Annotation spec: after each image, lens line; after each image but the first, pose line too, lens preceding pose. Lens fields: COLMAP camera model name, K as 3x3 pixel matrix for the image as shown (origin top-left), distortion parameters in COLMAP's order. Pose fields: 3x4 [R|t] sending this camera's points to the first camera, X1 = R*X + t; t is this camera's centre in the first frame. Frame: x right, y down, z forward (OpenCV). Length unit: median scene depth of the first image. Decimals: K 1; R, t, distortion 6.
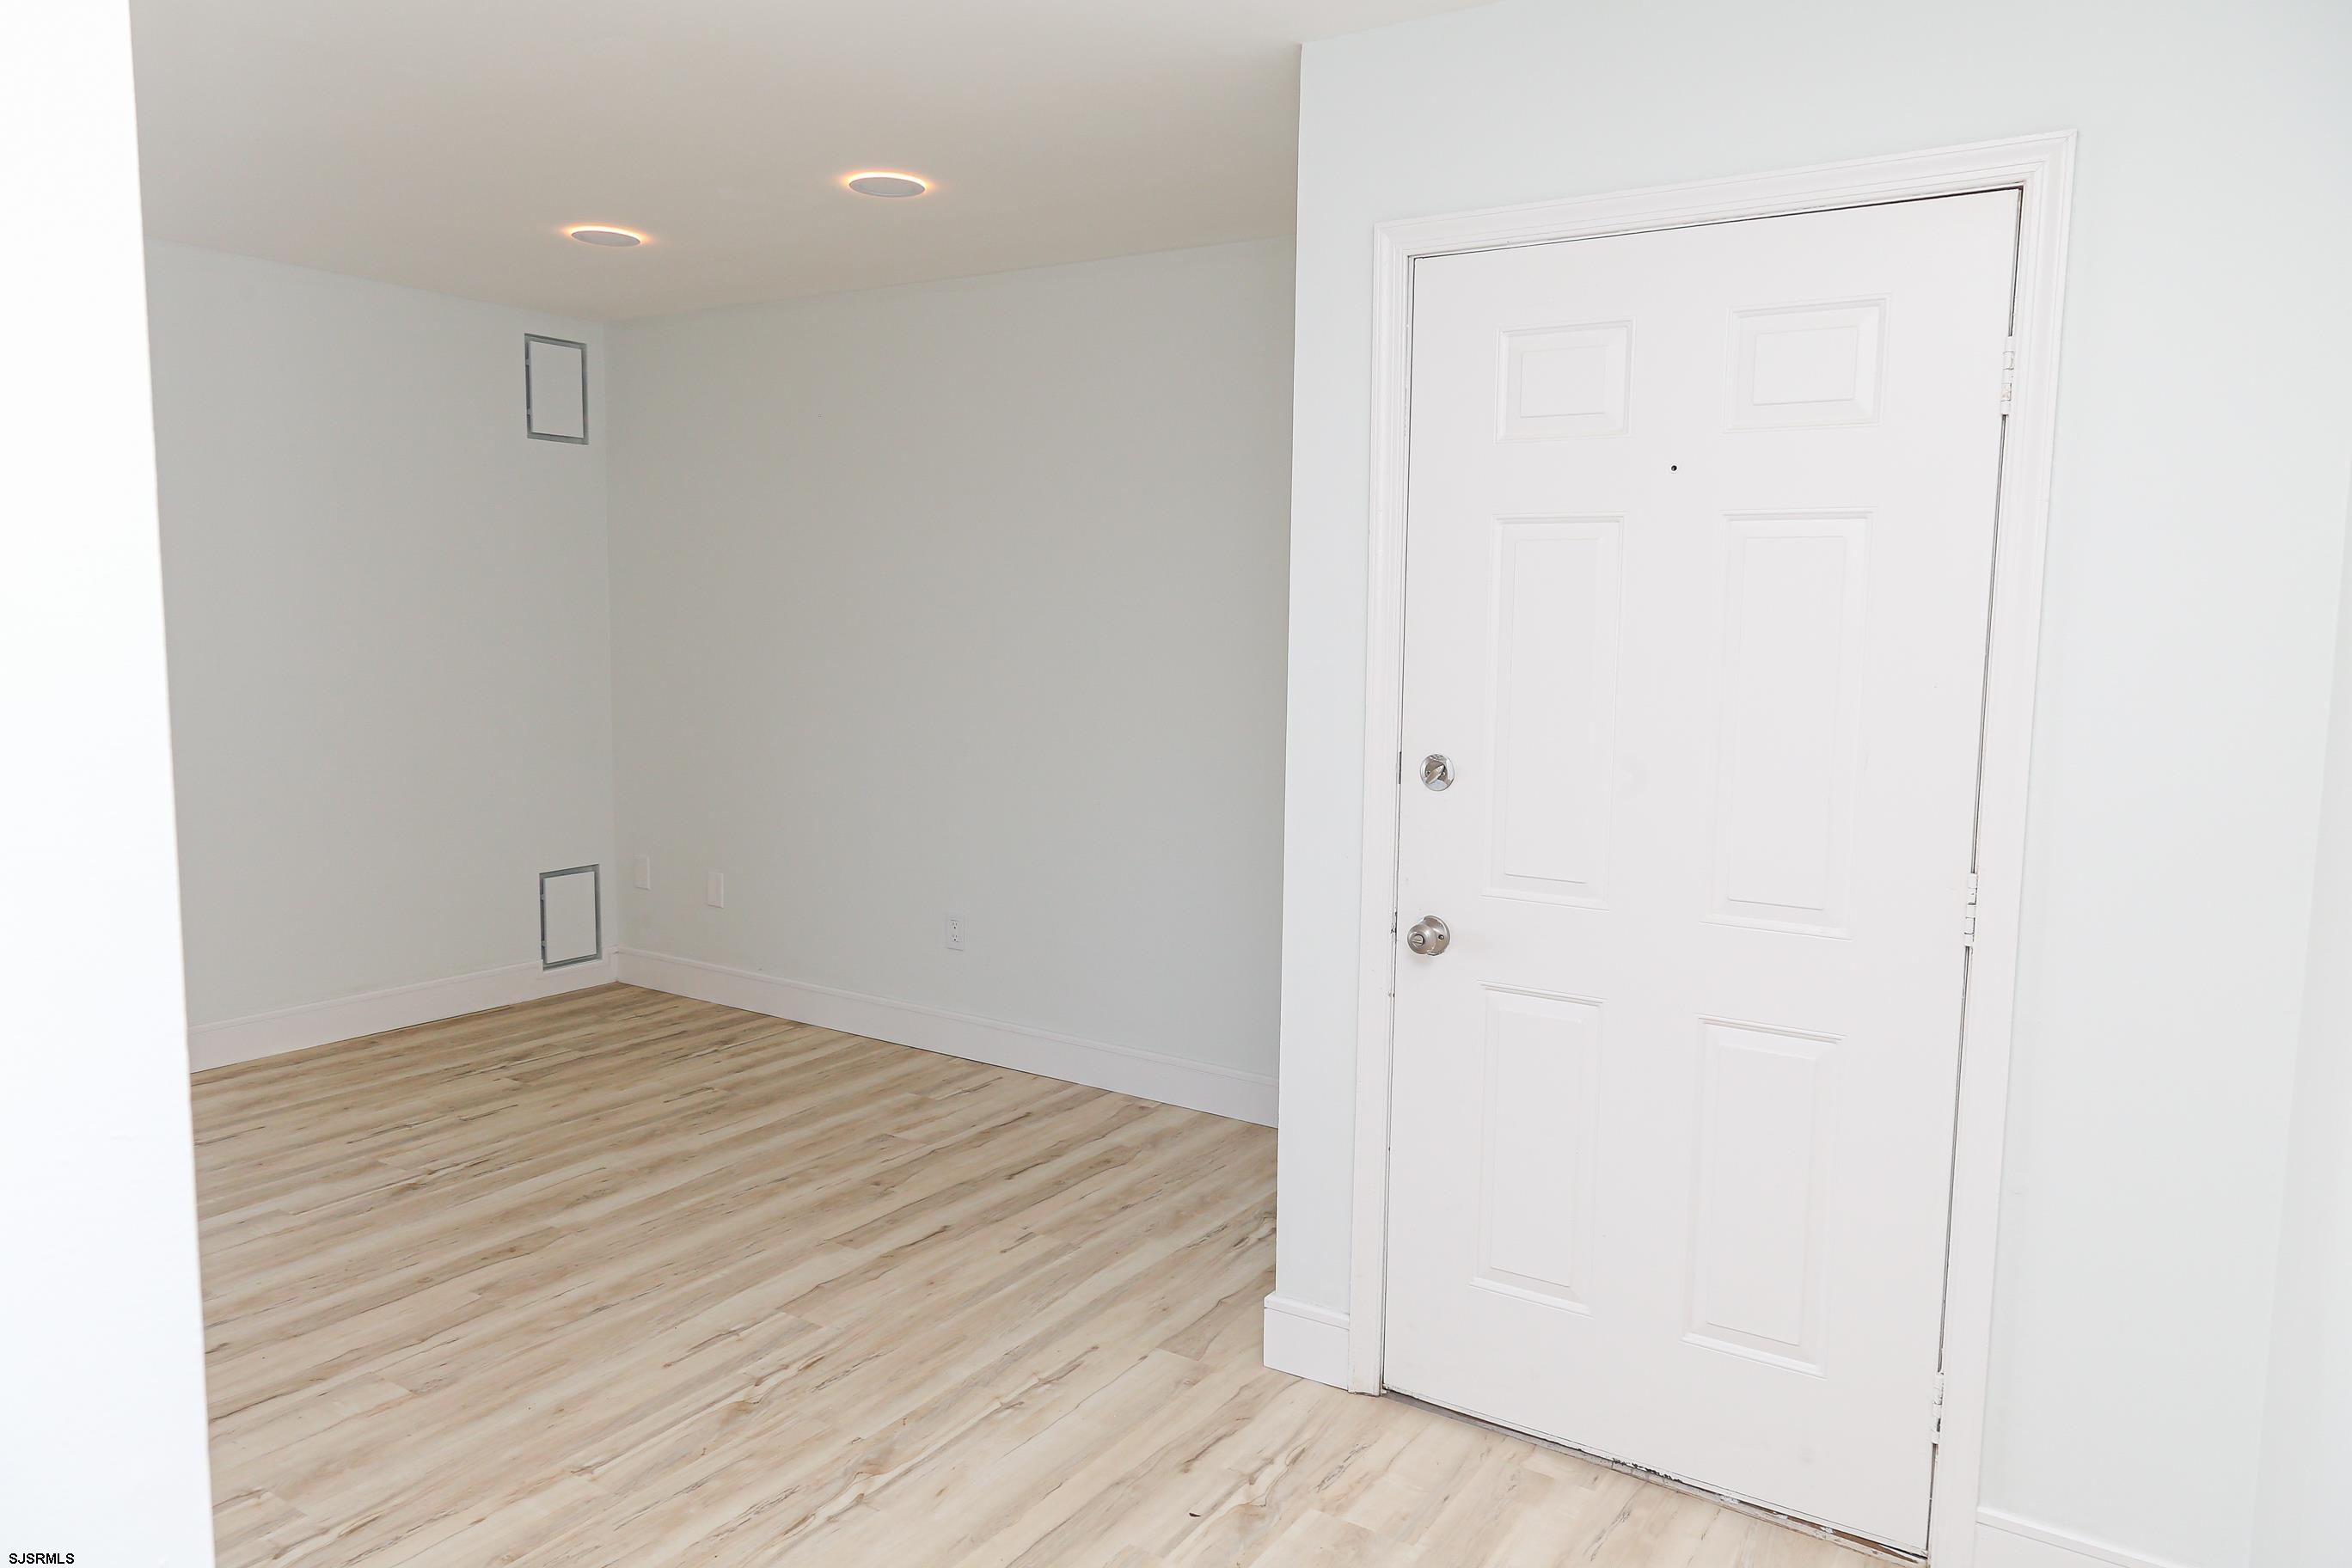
lens RADIAL K [[1580.0, 0, 1179.1], [0, 1580.0, 772.6], [0, 0, 1]] dist [0.010142, 0.000234]
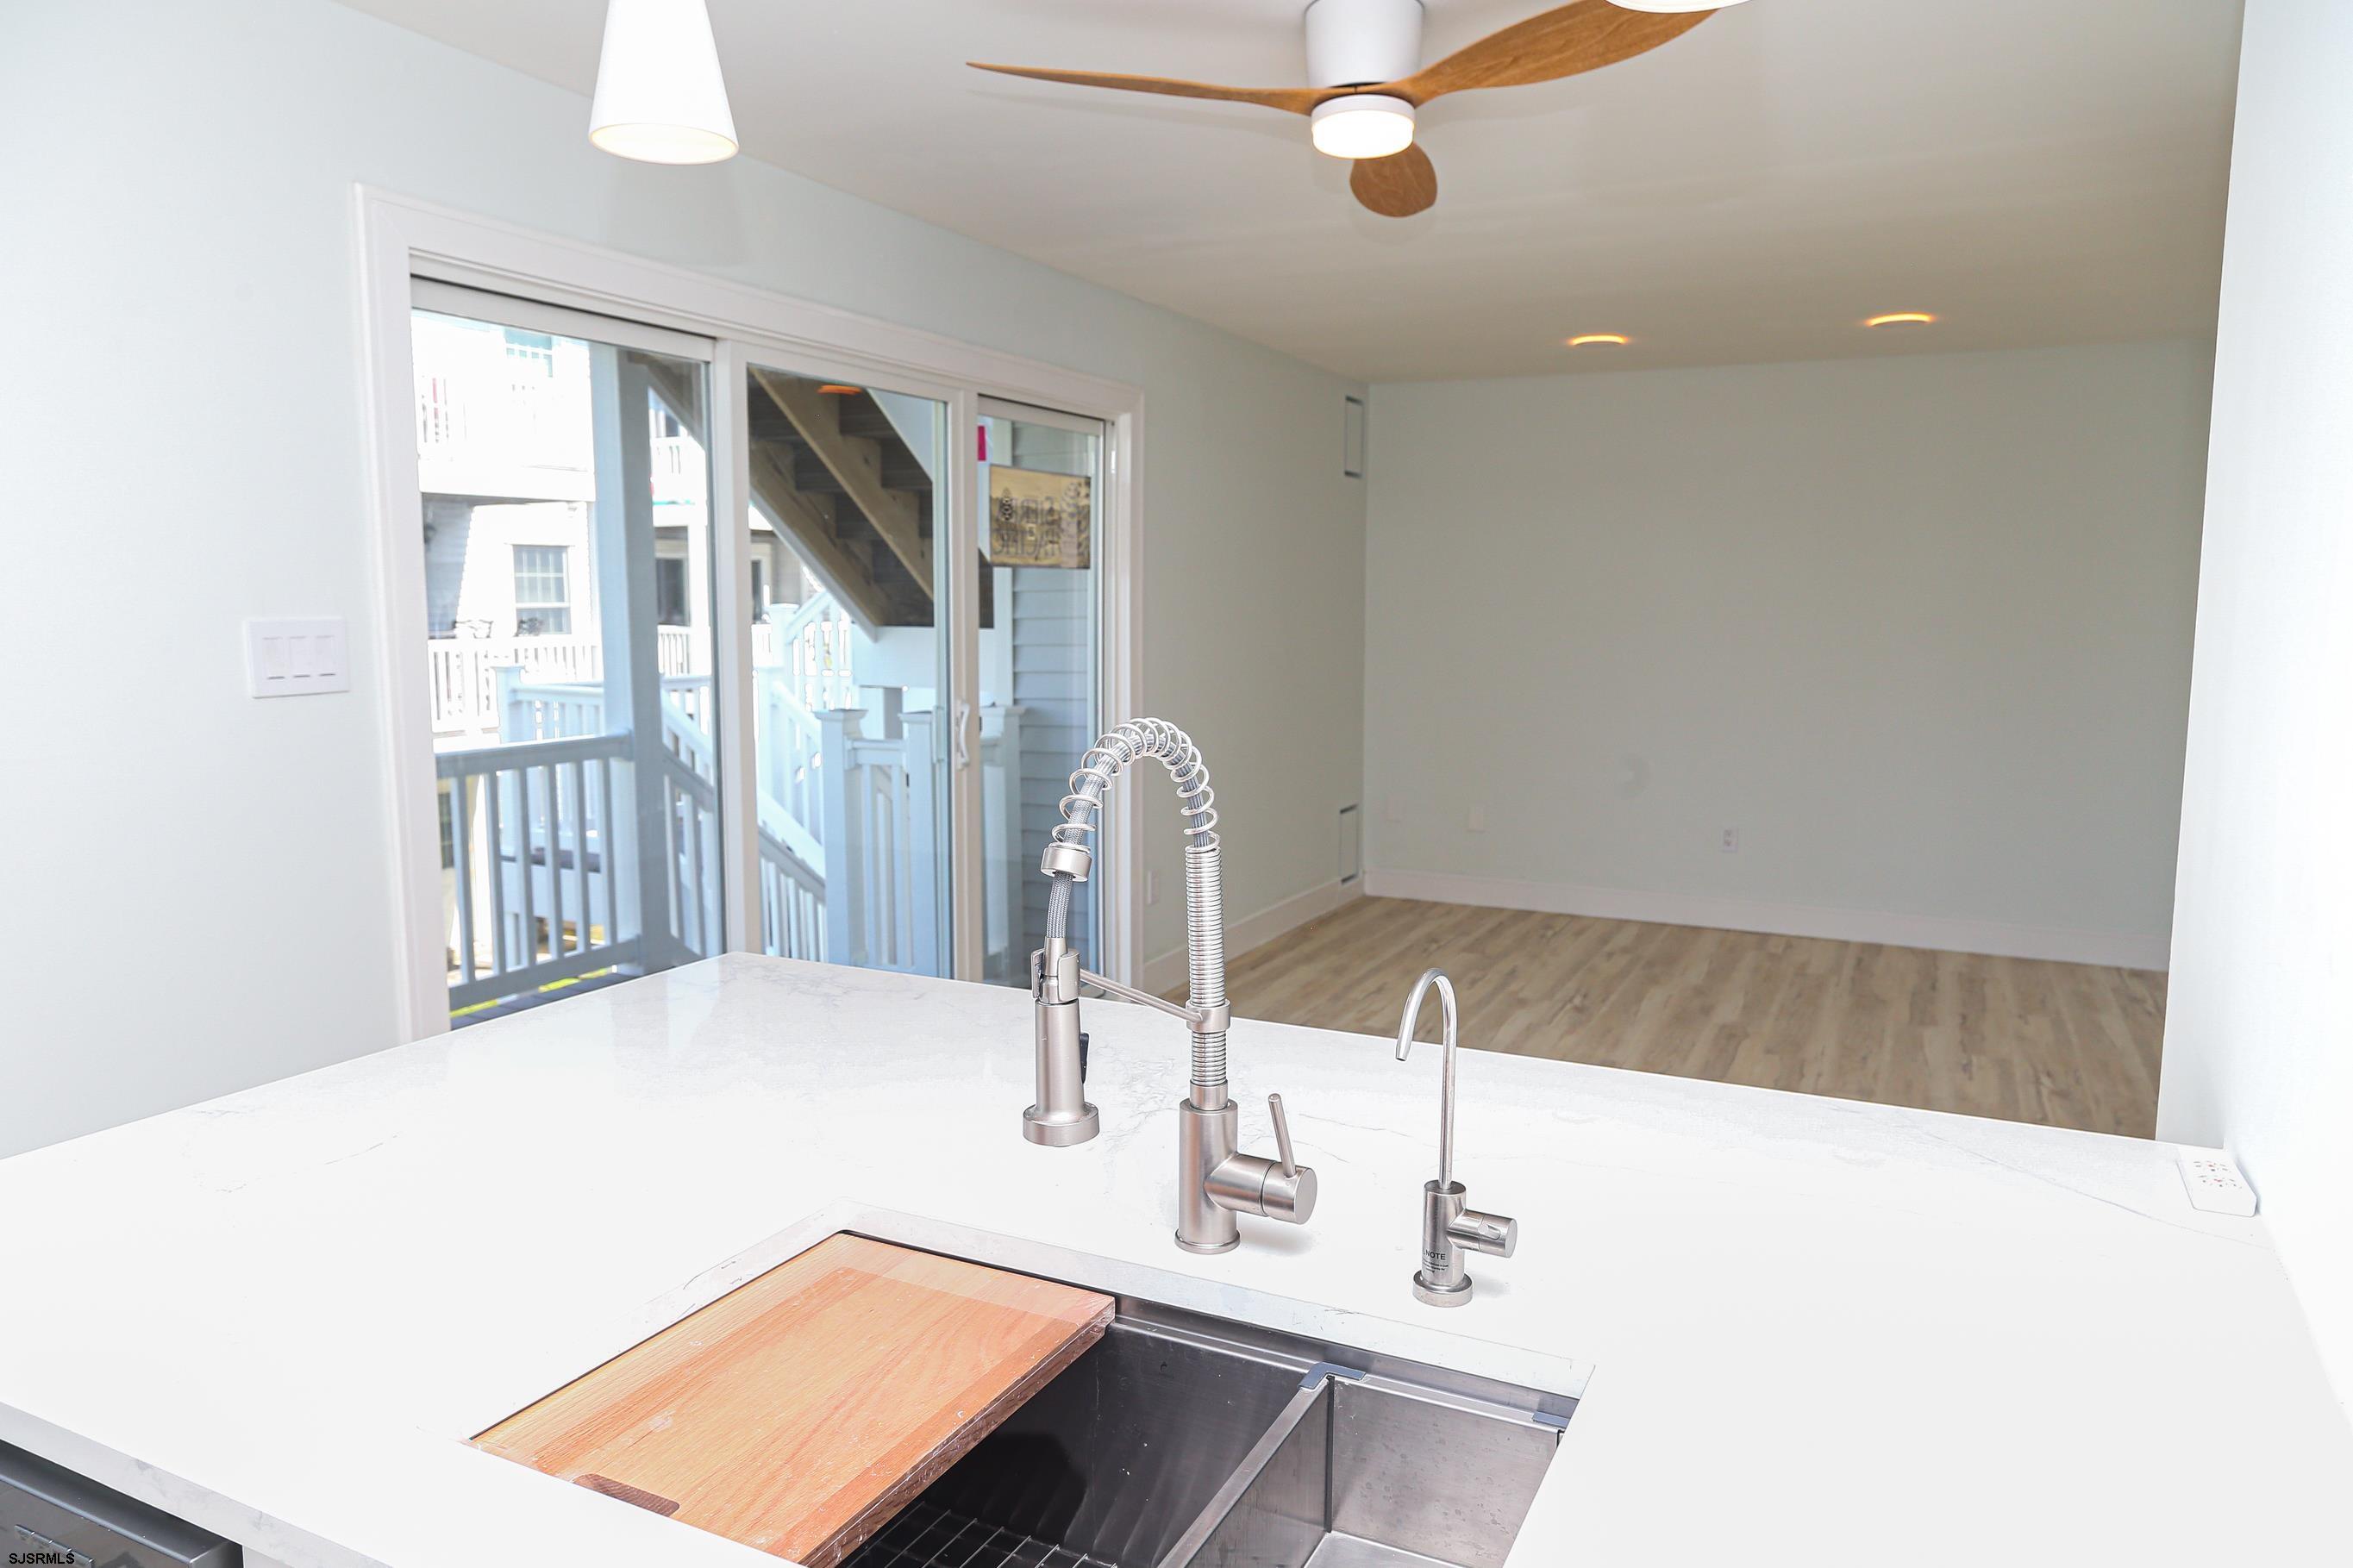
lens RADIAL K [[1560.1, 0, 1178.4], [0, 1560.1, 767.9], [0, 0, 1]] dist [0.006966, 0.004924]
pose [[0.992576, -0.025659, 0.118886, -1.186411], [0.024179, 0.999611, 0.013873, 0.012877], [-0.119196, -0.010896, 0.992811, -0.443393]]
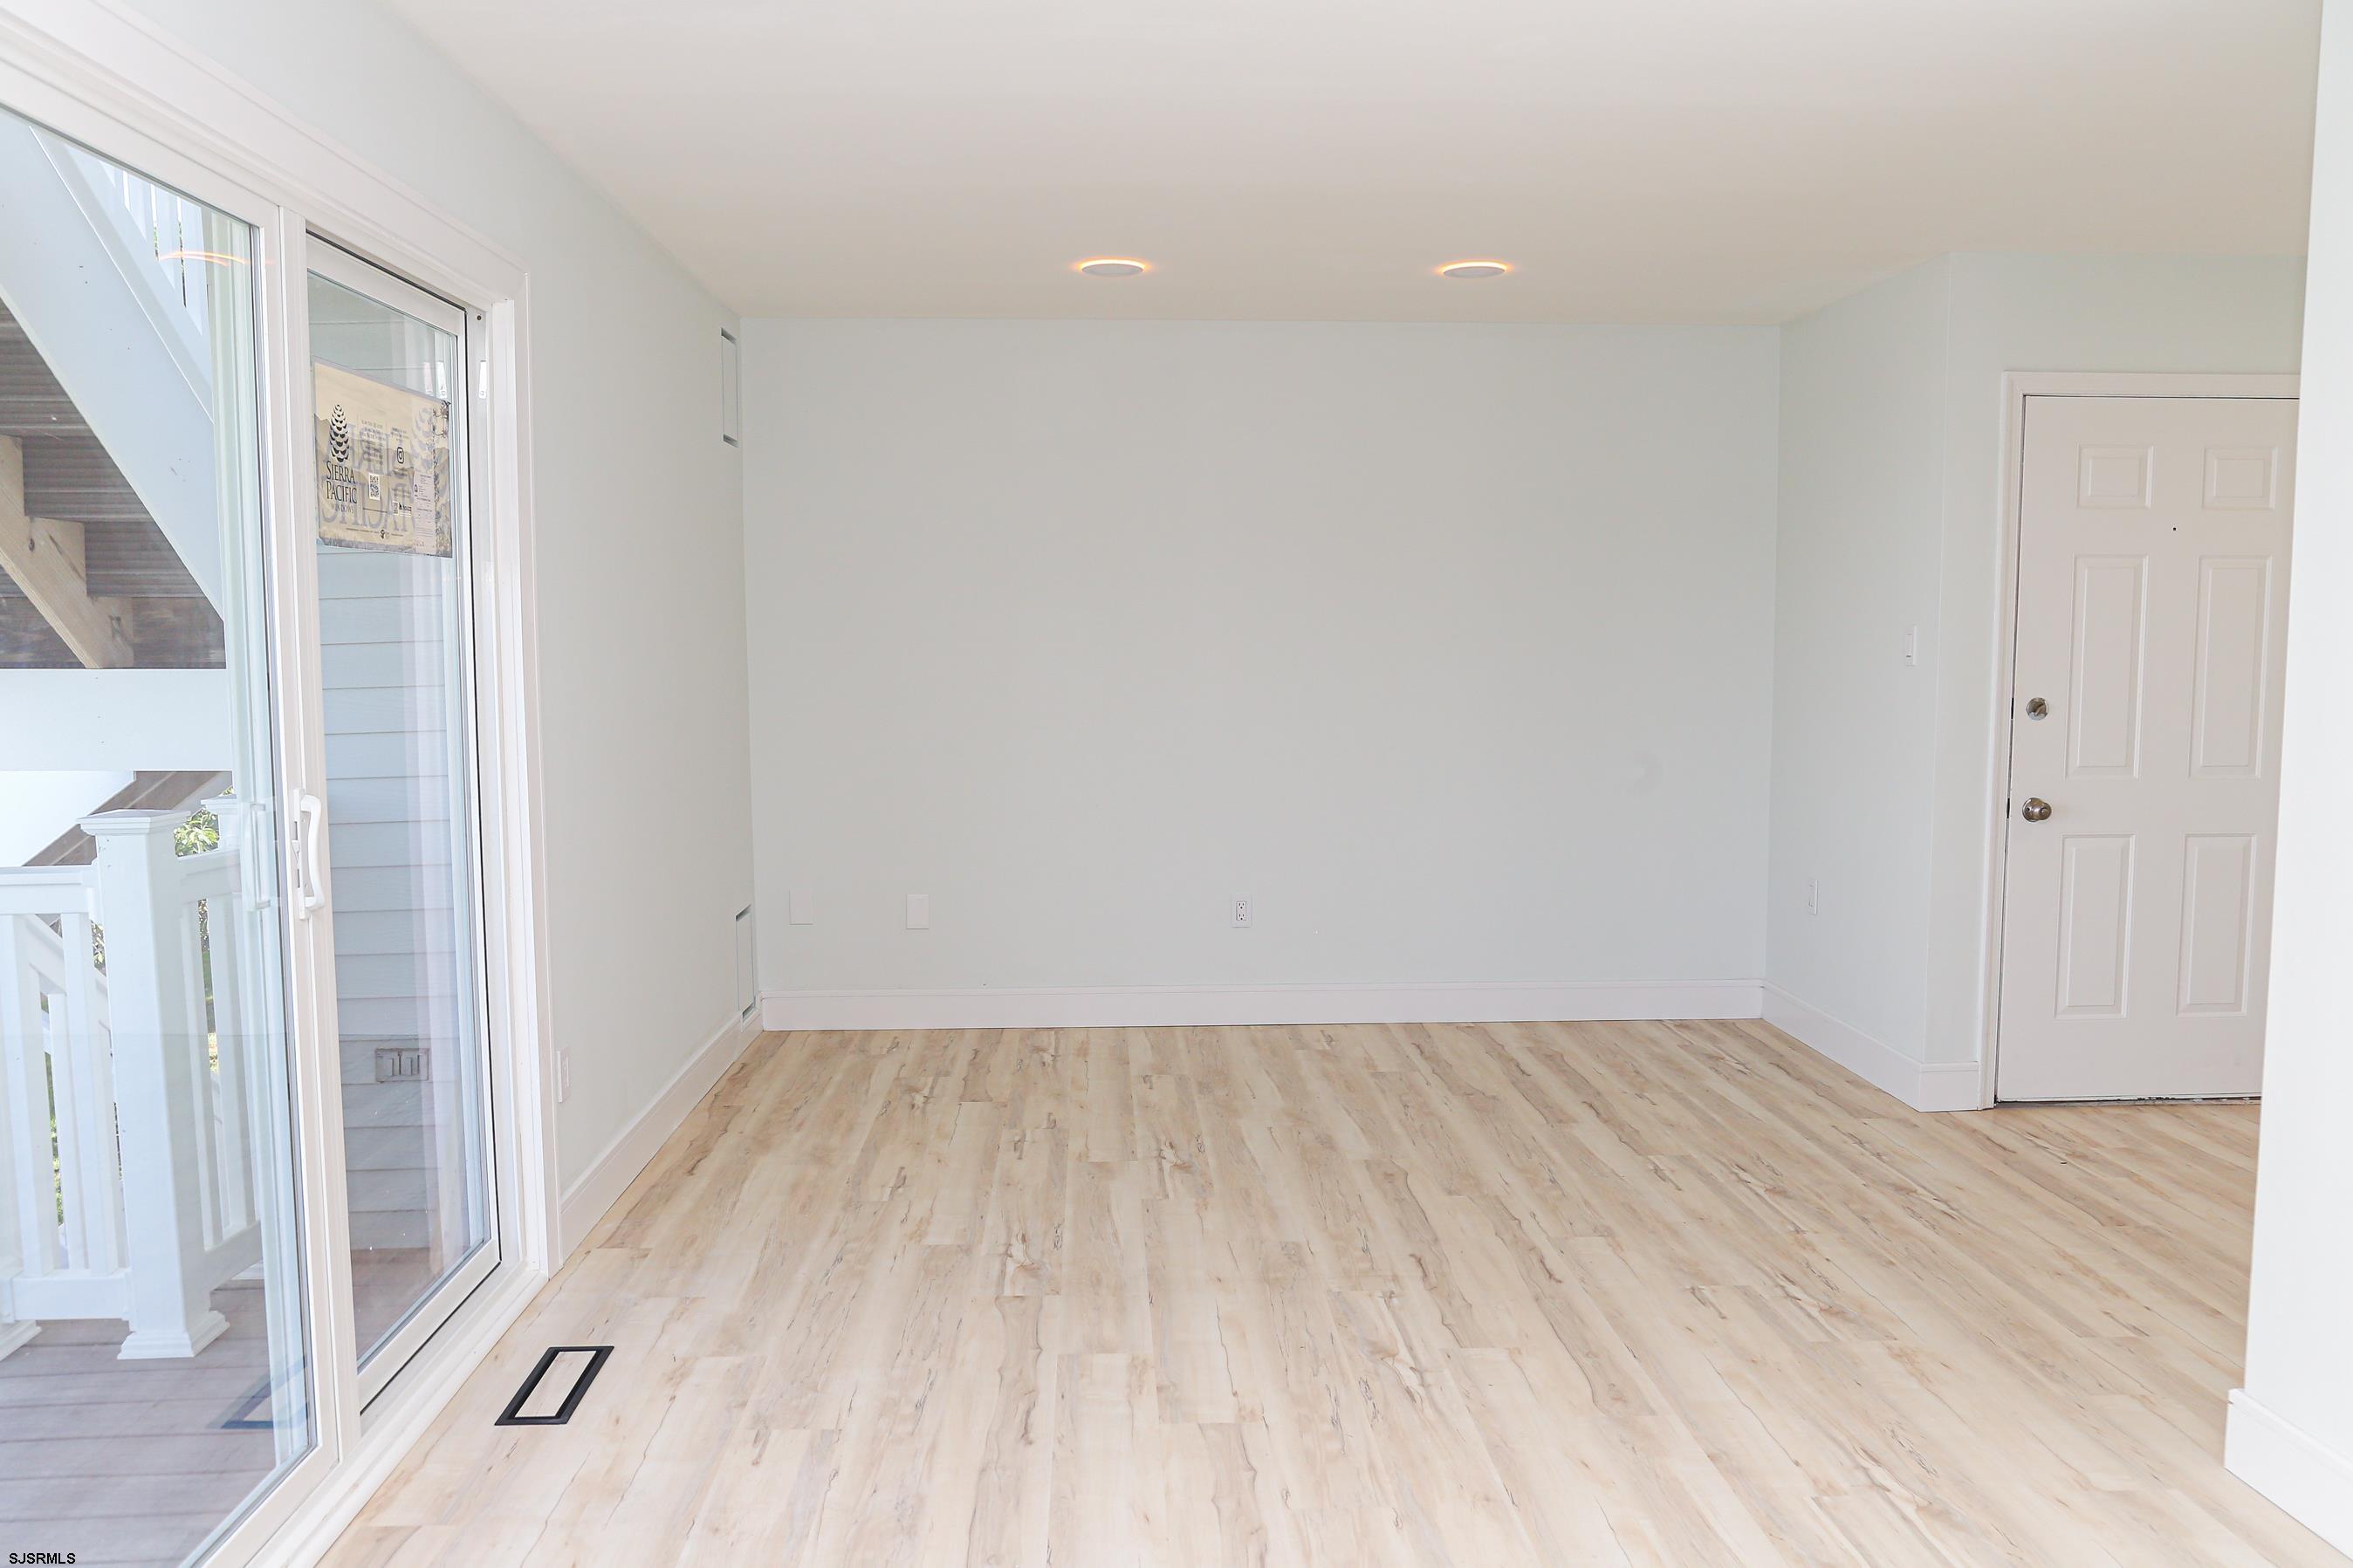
lens RADIAL K [[1766.3, 0, 1169.1], [0, 1766.3, 790.0], [0, 0, 1]] dist [-0.034072, -0.002060]
pose [[0.813039, -0.073642, 0.577533, -1.351678], [0.076651, 0.996873, 0.019205, -0.016939], [-0.577141, 0.028654, 0.816141, 0.036180]]
